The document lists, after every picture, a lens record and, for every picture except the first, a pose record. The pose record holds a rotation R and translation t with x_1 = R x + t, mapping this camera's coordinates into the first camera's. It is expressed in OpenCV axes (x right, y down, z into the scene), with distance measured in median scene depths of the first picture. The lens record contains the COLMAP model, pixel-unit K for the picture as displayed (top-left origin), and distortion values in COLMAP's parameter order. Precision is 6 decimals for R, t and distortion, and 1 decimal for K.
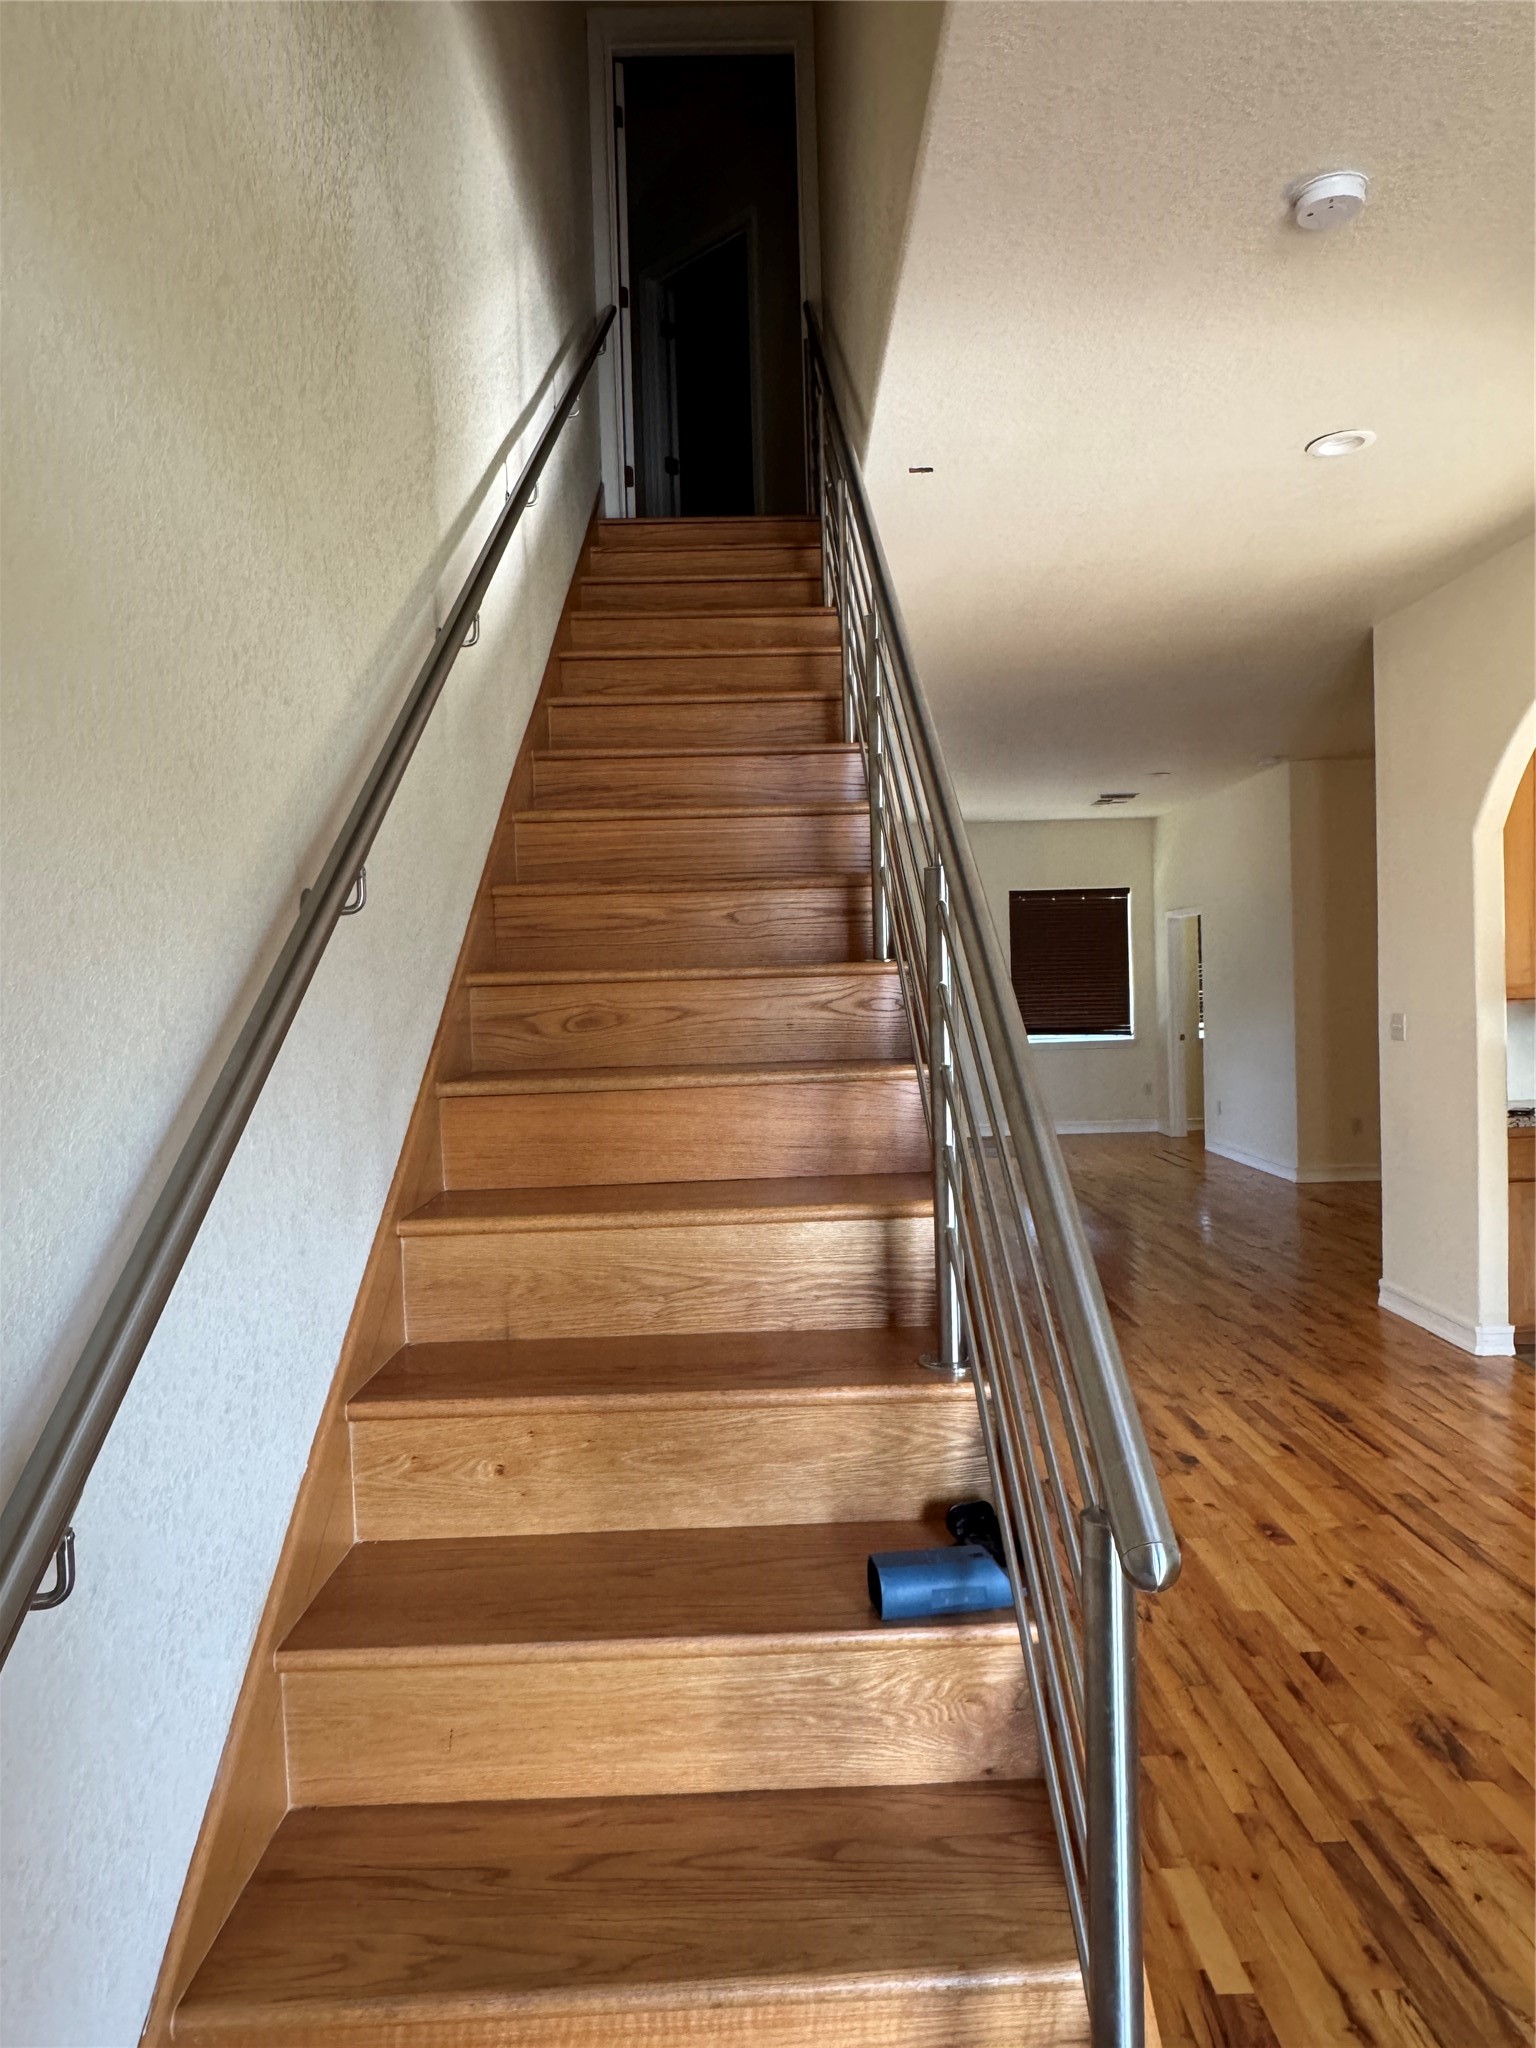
lens RADIAL K [[1360.9, 0, 763.7], [0, 1360.9, 1023.7], [0, 0, 1]] dist [-0.008266, 0.000814]
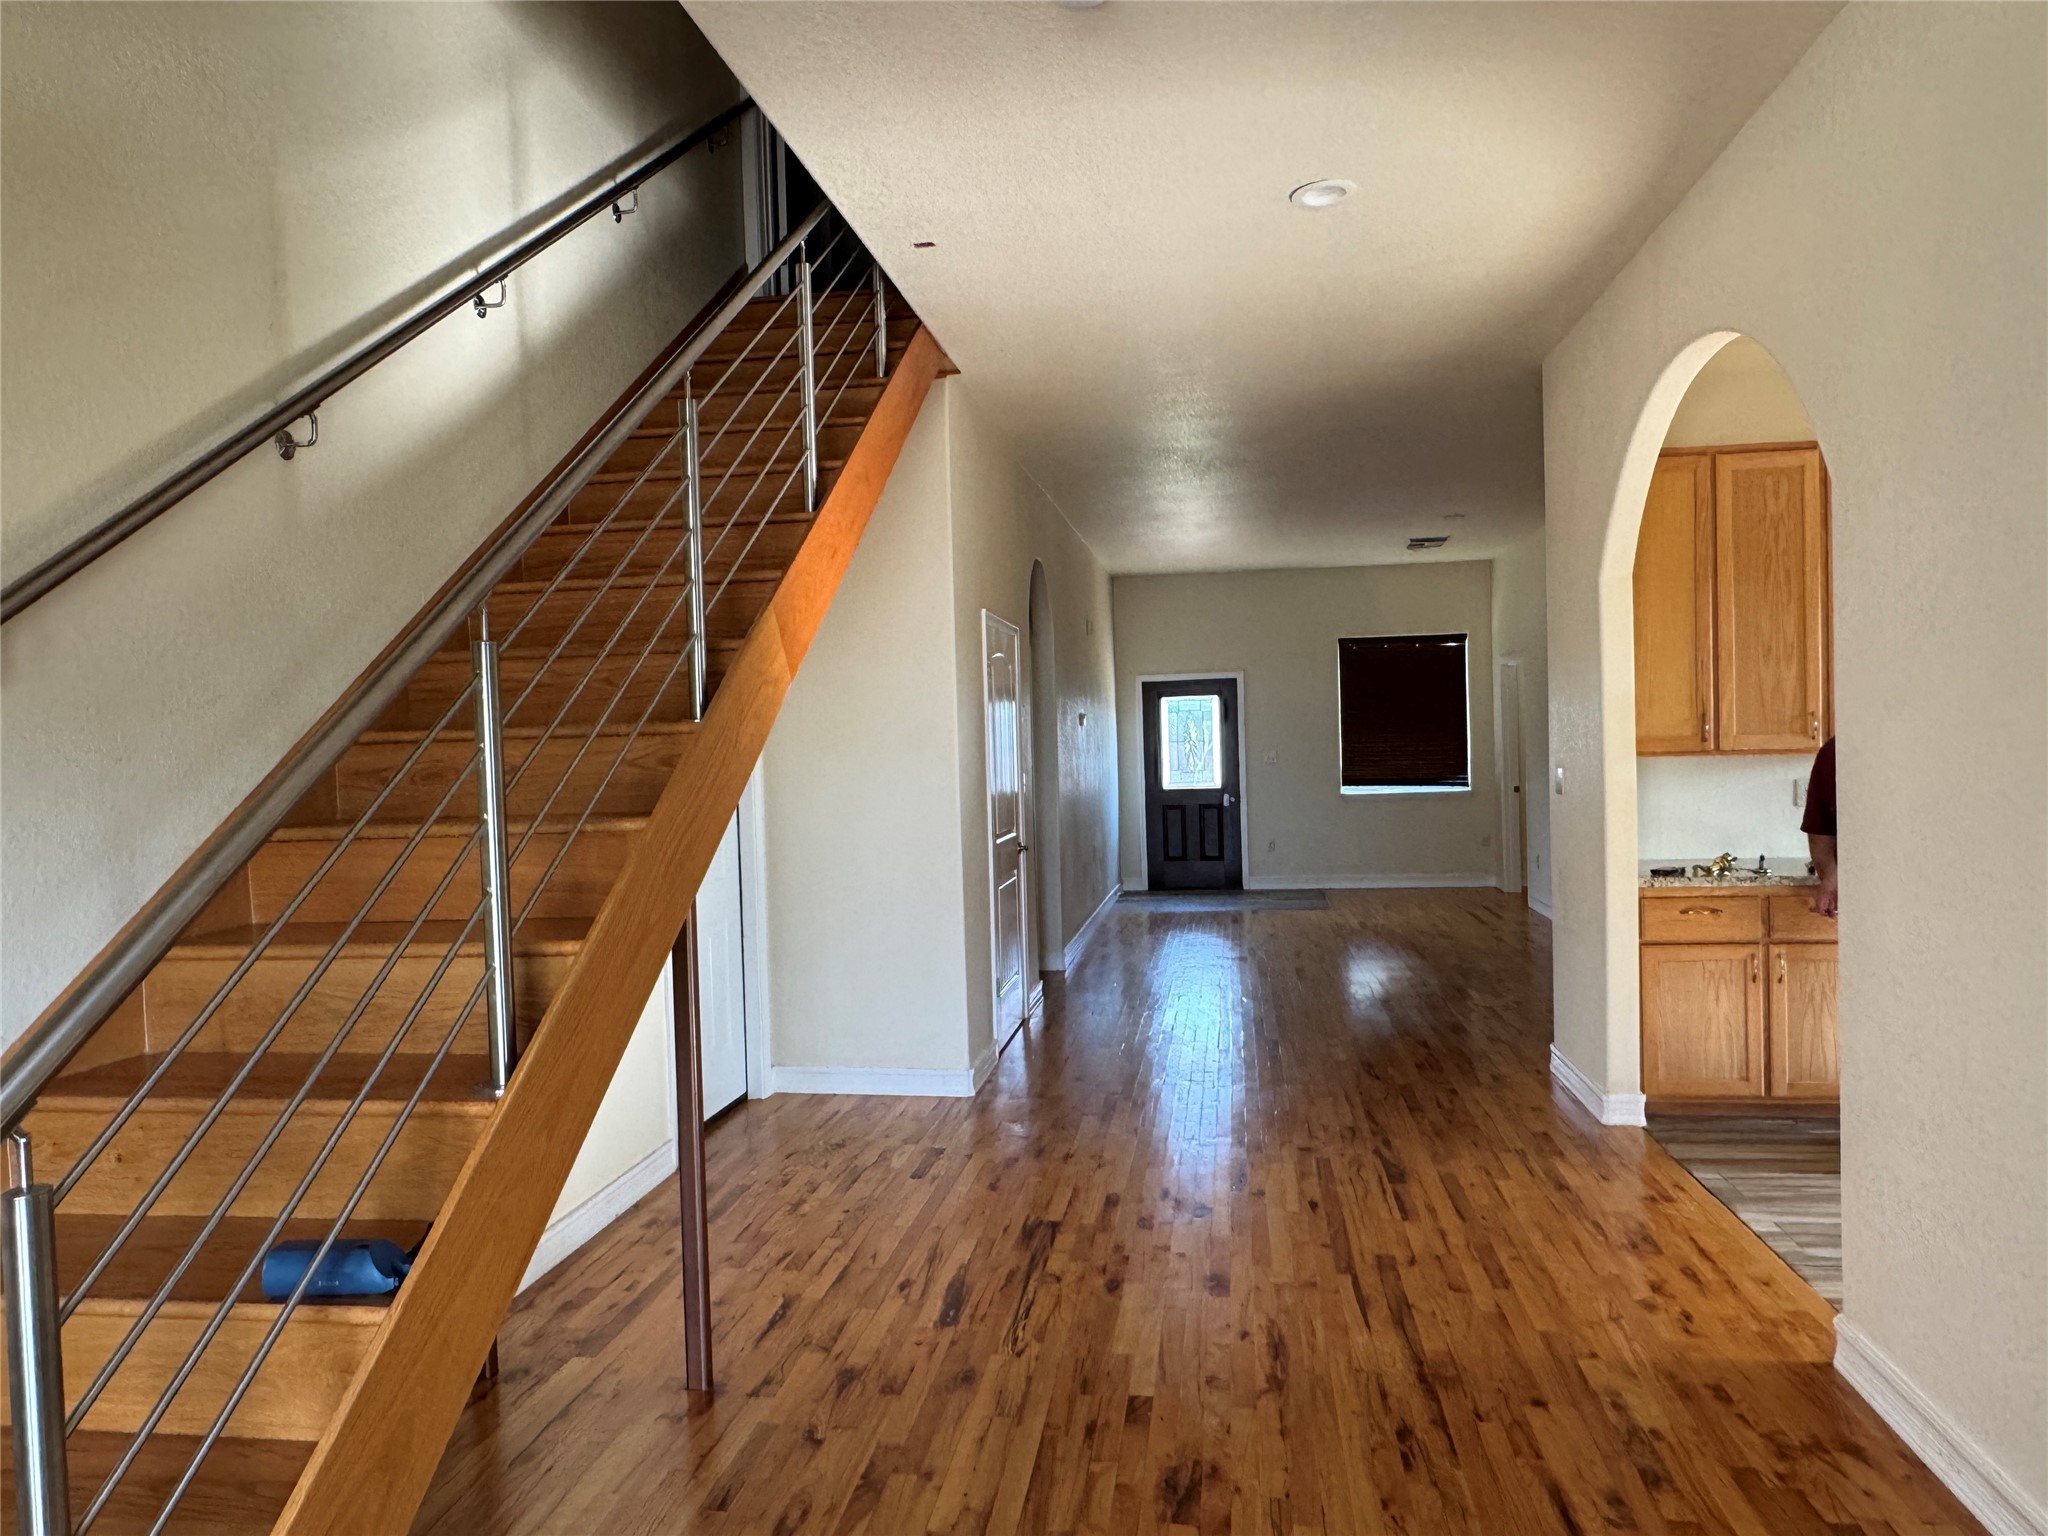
lens RADIAL K [[1360.9, 0, 1012.4], [0, 1360.9, 776.9], [0, 0, 1]] dist [-0.008266, 0.000814]
pose [[0.987046, 0.003793, -0.160391, 0.396873], [-0.003138, 0.999986, 0.004336, -0.005644], [0.160405, -0.003776, 0.987044, -0.019478]]
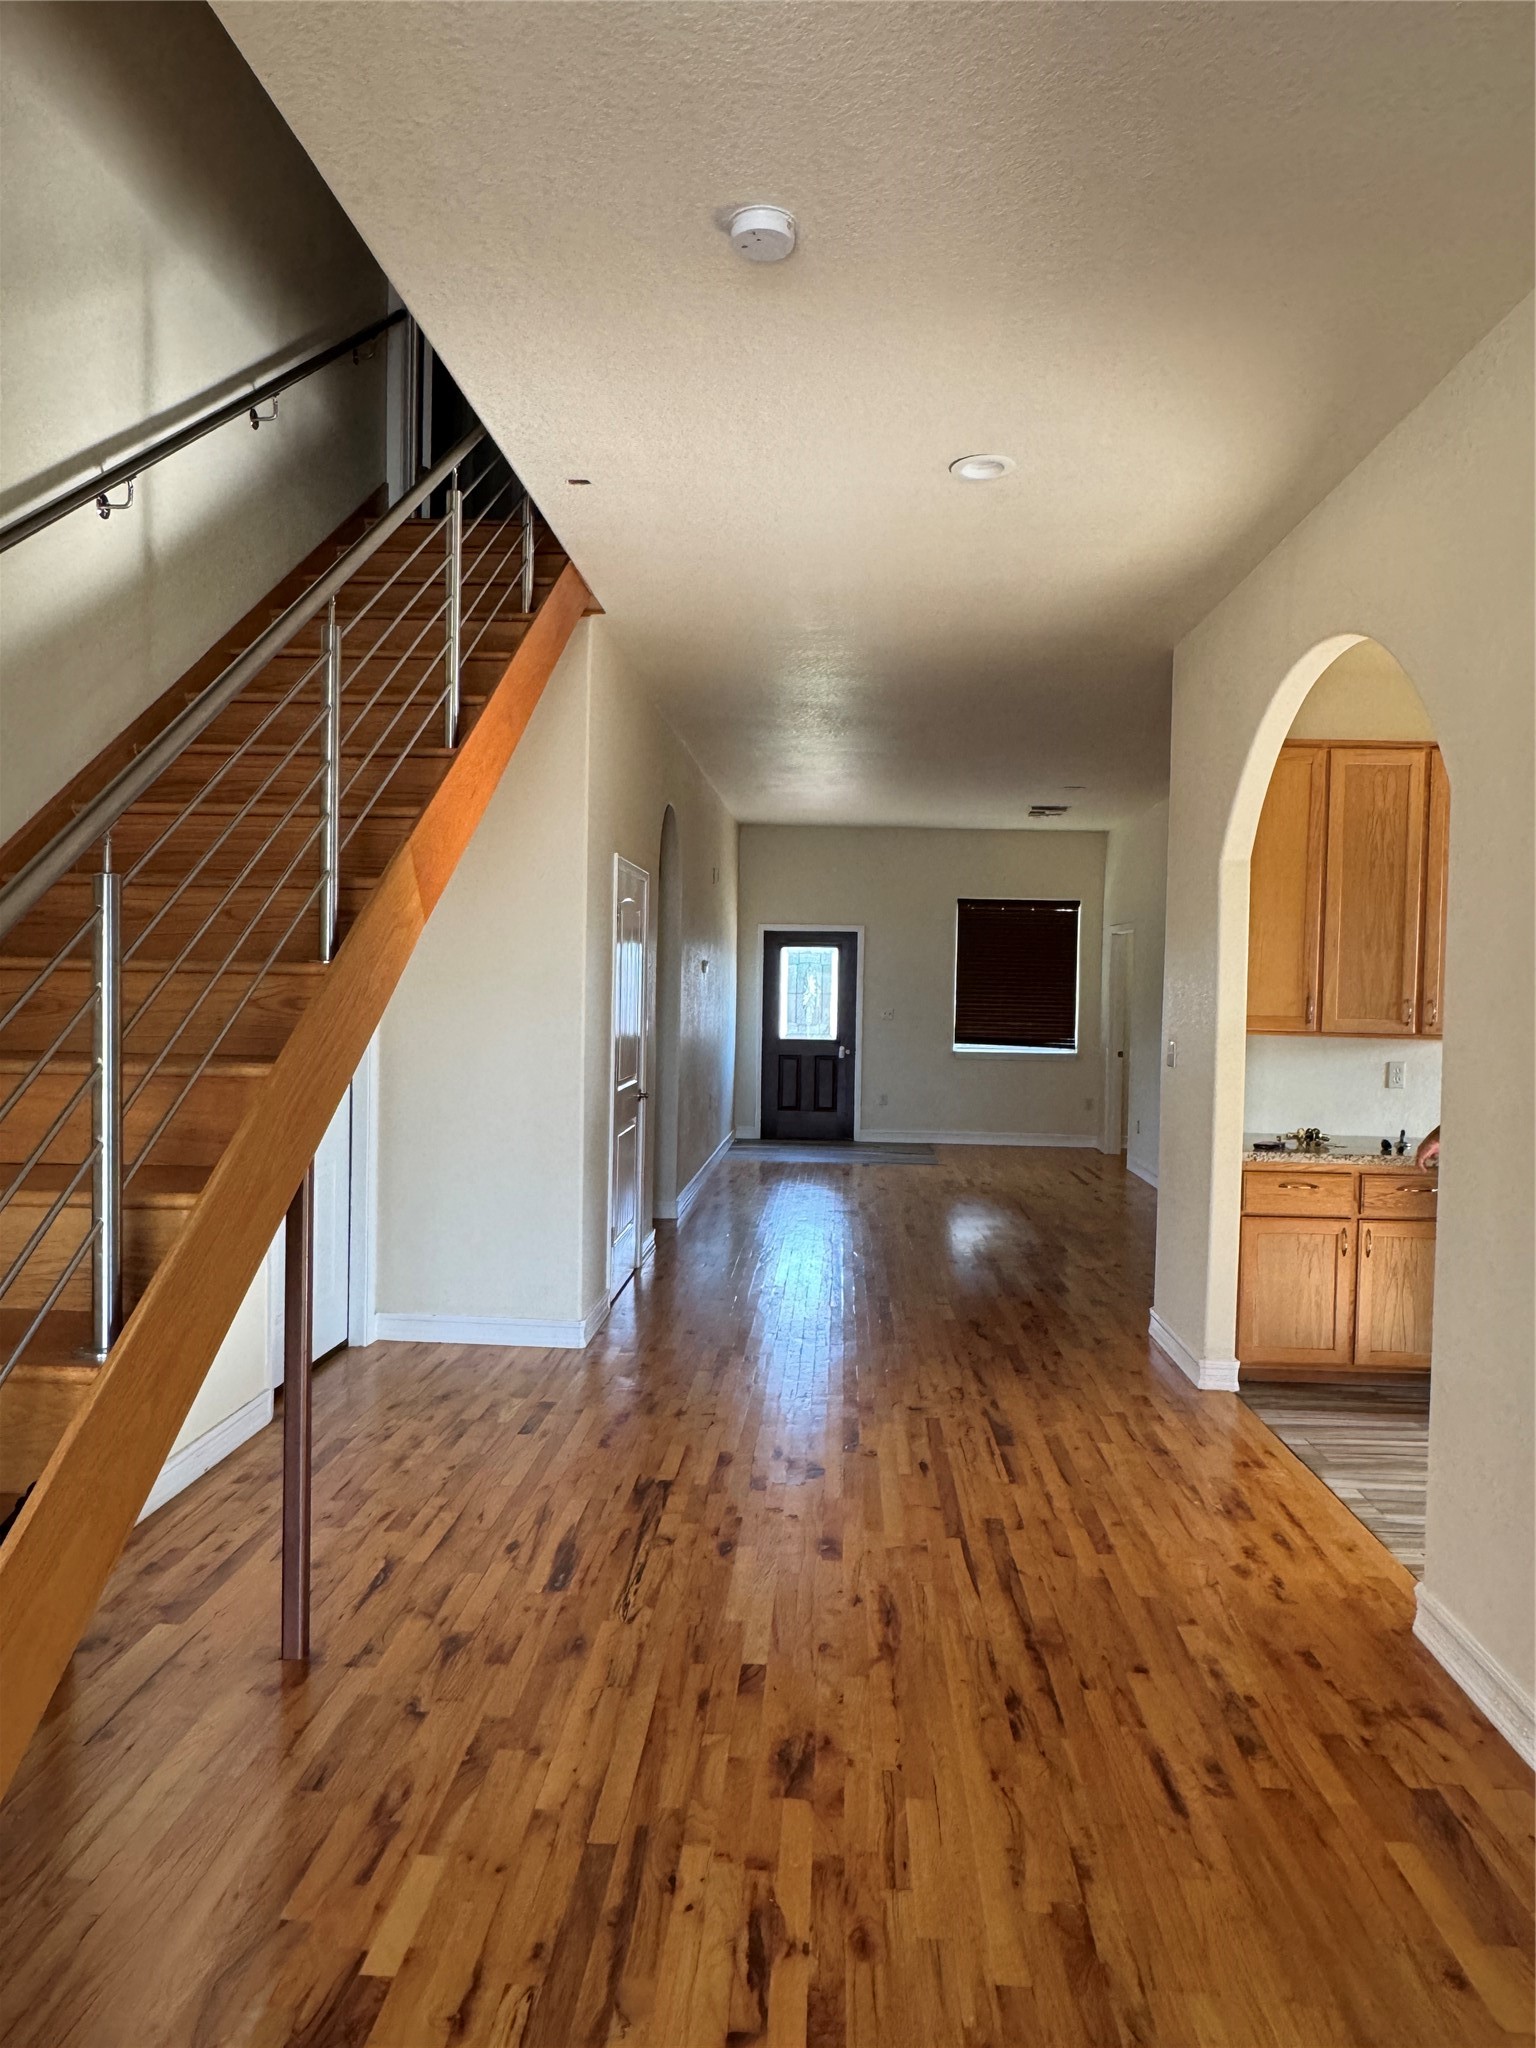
lens RADIAL K [[1360.9, 0, 771.1], [0, 1360.9, 1019.5], [0, 0, 1]] dist [-0.008266, 0.000814]
pose [[0.997389, 0.050295, -0.051818, 0.375425], [-0.050241, 0.998734, 0.002347, -0.017072], [0.051870, 0.000263, 0.998654, -0.009646]]
